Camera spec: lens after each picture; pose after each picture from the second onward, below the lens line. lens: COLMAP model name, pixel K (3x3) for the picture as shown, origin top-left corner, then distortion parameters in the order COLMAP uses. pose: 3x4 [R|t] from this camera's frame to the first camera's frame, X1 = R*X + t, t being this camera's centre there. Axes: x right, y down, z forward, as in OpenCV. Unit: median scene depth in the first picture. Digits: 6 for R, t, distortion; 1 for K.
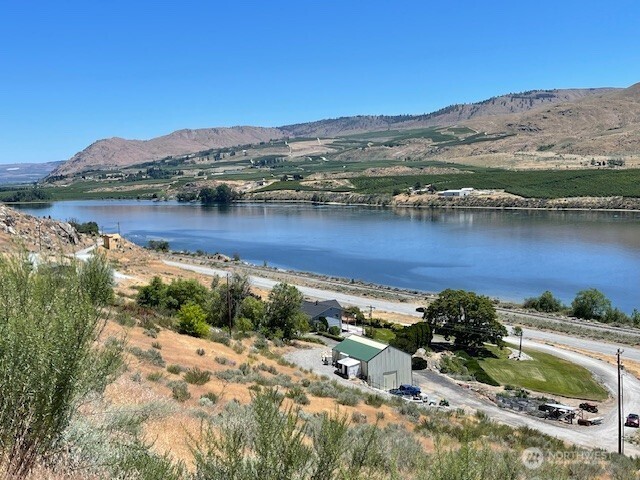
lens RADIAL K [[841.6, 0, 320.0], [0, 841.6, 240.0], [0, 0, 1]] dist [0.187414, -0.550246]
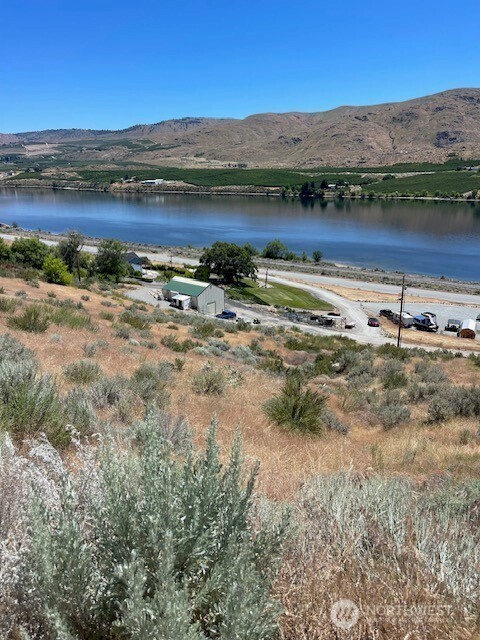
lens RADIAL K [[506.4, 0, 240.0], [0, 506.4, 320.0], [0, 0, 1]] dist [0.045719, 0.000724]
pose [[0.938595, -0.081412, 0.335279, -0.084845], [0.011729, 0.978730, 0.204818, 0.009390], [-0.344822, -0.188308, 0.919586, 0.127255]]
